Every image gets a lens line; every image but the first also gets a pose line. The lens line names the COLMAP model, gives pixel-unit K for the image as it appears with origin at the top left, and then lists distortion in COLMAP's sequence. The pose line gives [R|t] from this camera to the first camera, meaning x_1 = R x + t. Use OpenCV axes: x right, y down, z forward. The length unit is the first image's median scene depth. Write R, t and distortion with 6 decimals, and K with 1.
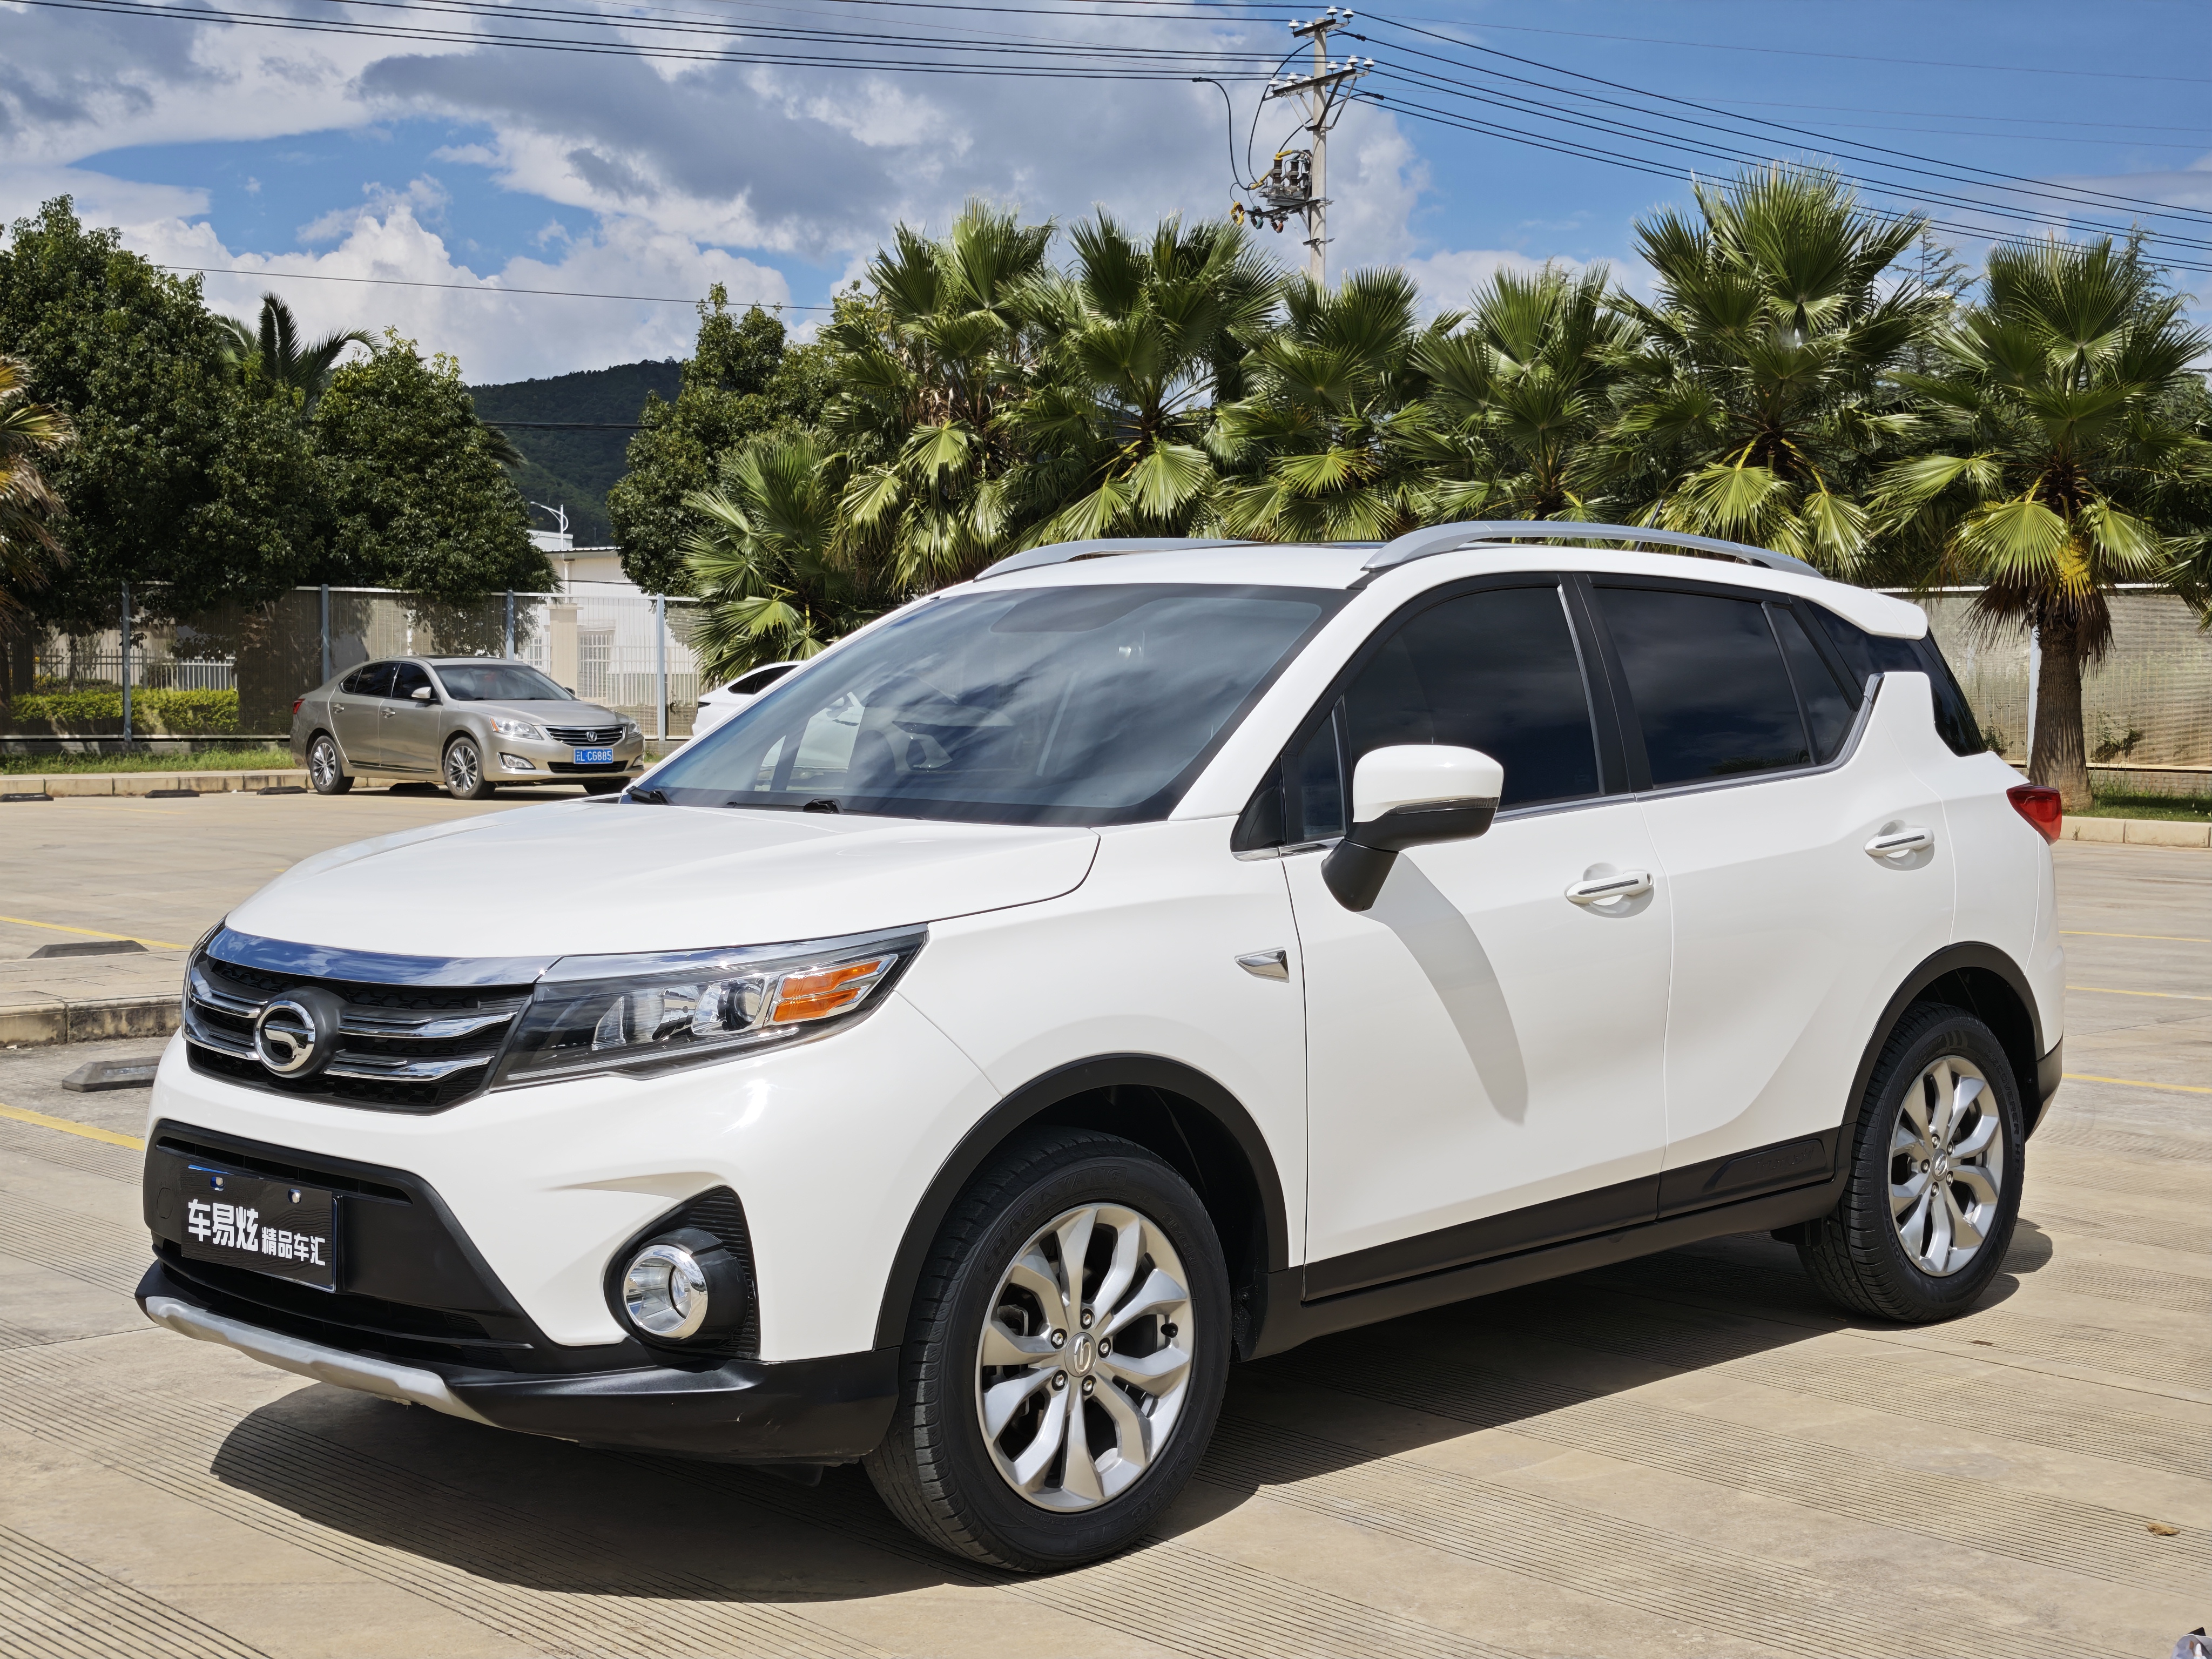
lens RADIAL K [[3071.5, 0, 1115.5], [0, 3071.5, 818.4], [0, 0, 1]] dist [0.023775, 0.000000]
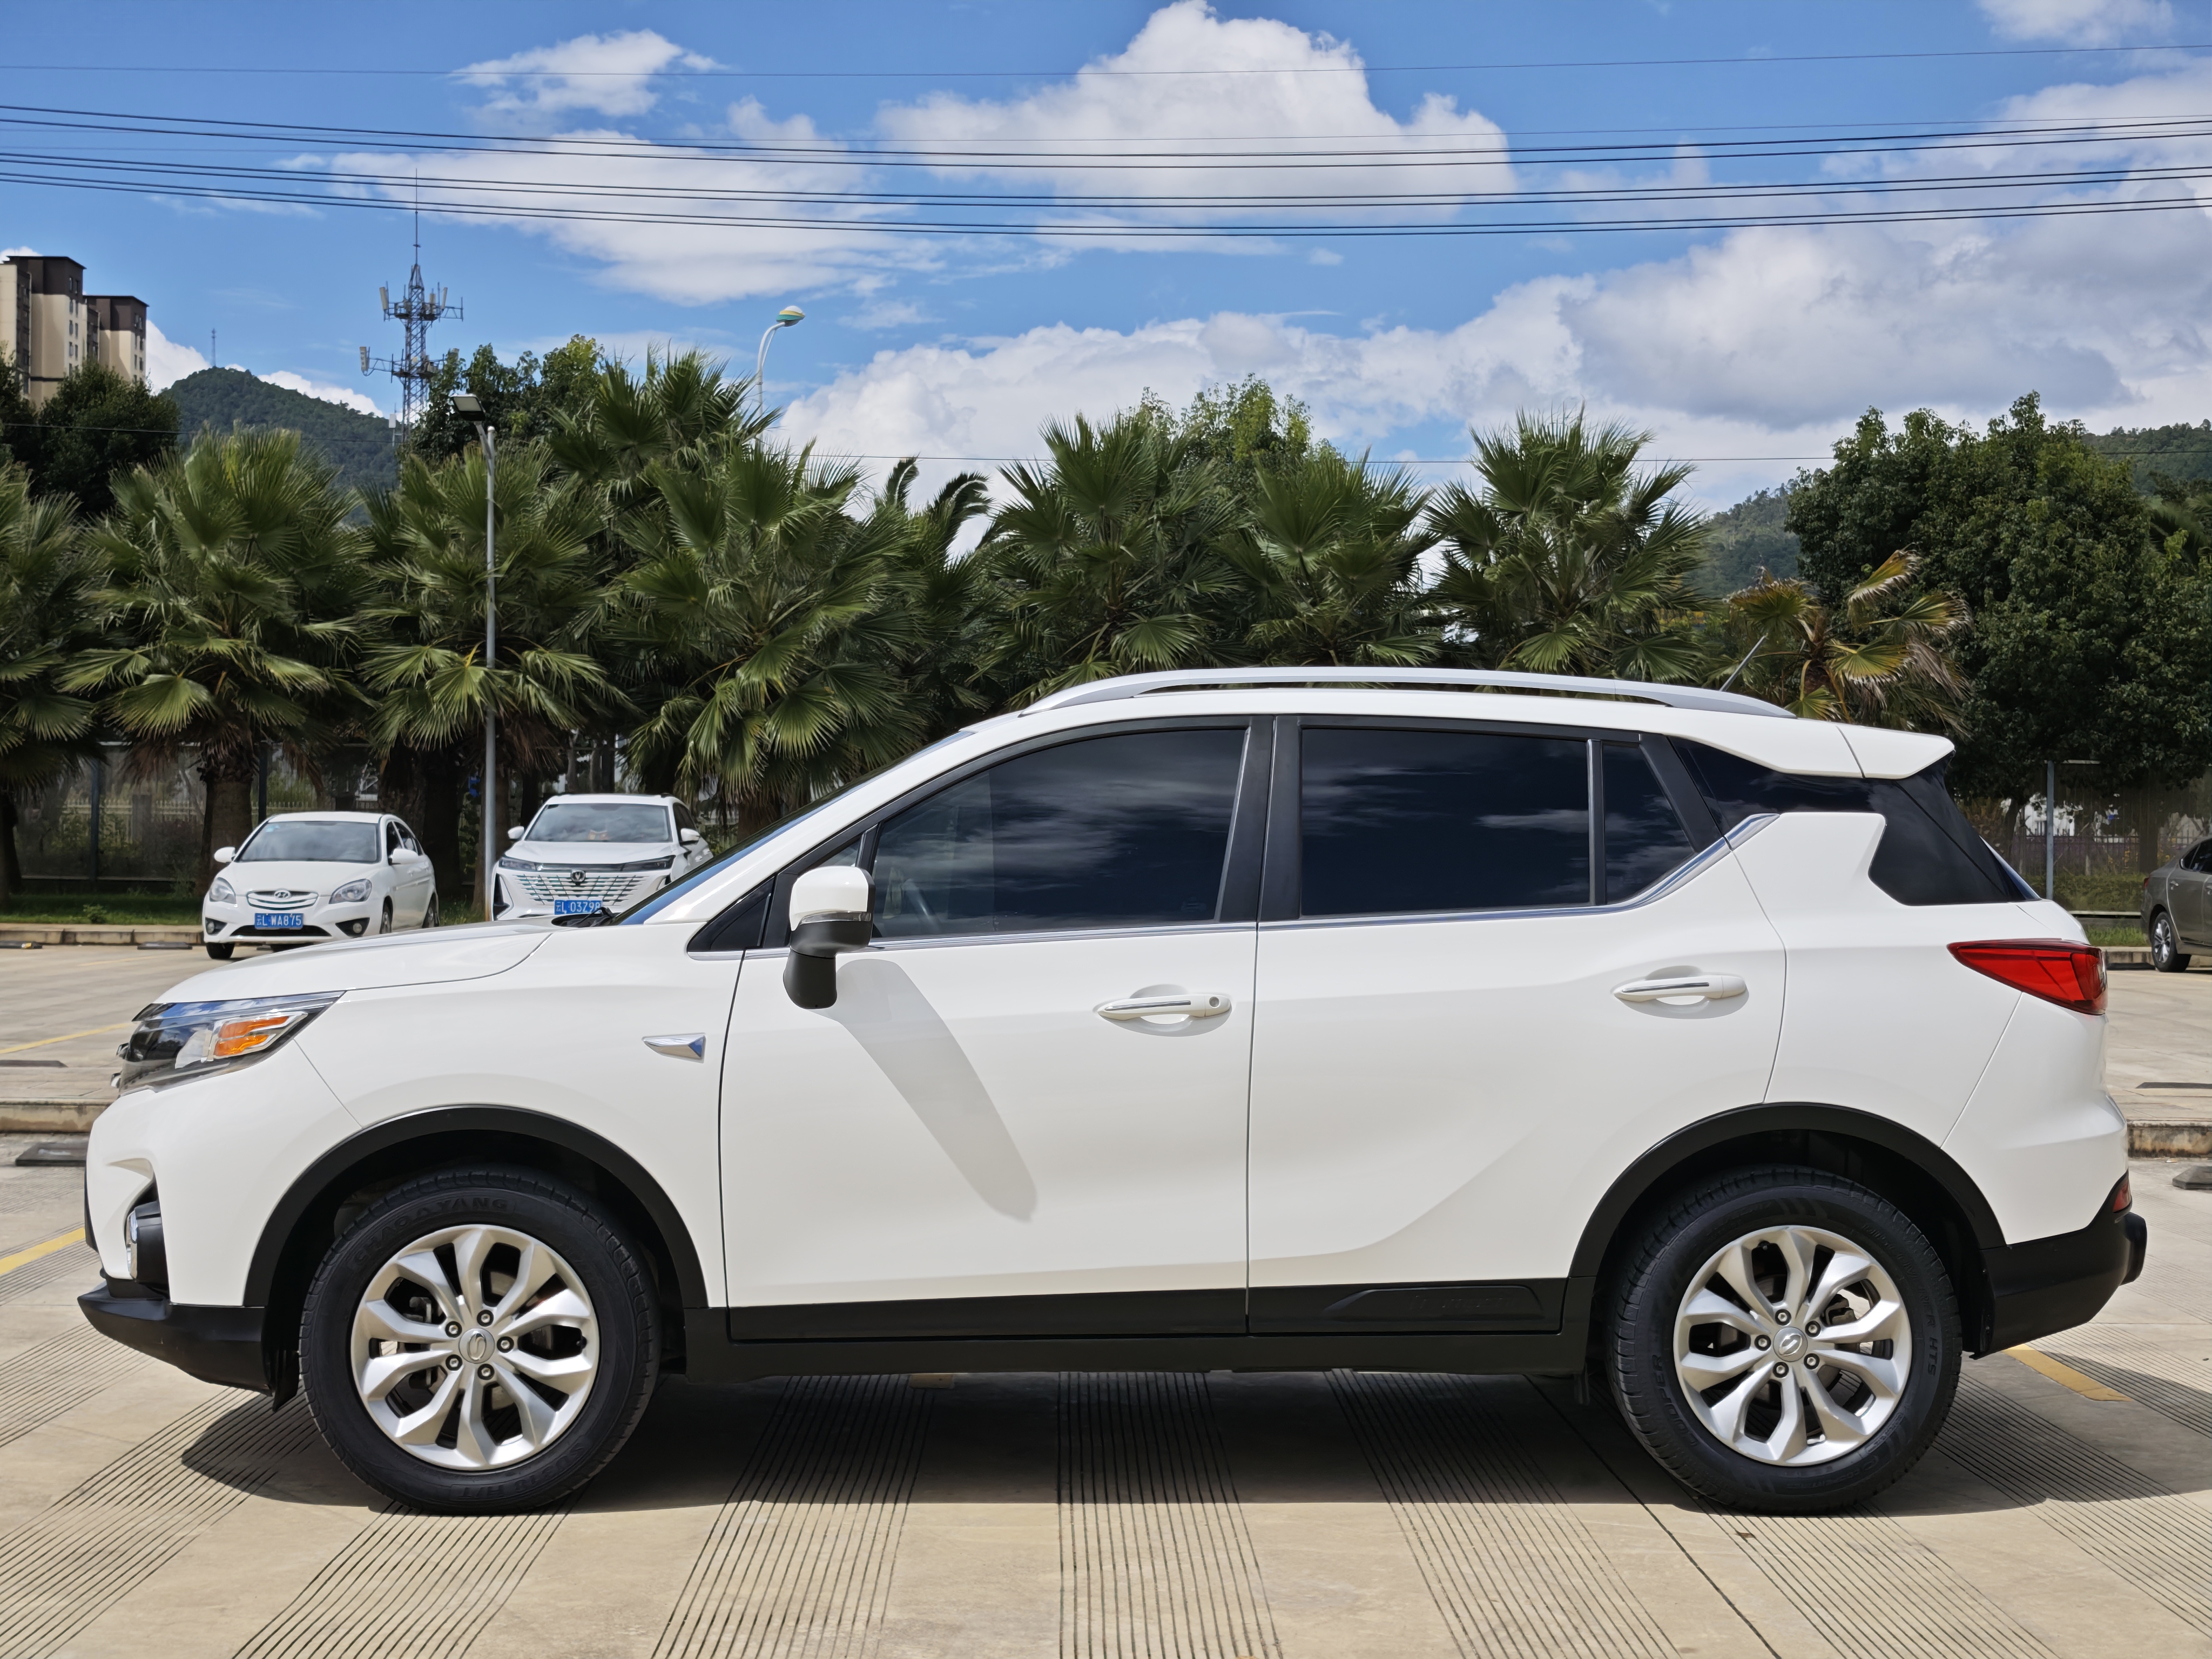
lens RADIAL K [[3071.5, 0, 1118.4], [0, 3071.5, 841.5], [0, 0, 1]] dist [0.023775, 0.000000]
pose [[0.740783, 0.003793, -0.671733, 0.143834], [-0.039555, 0.998495, -0.037983, 0.001094], [0.670579, 0.054708, 0.739819, 0.034386]]
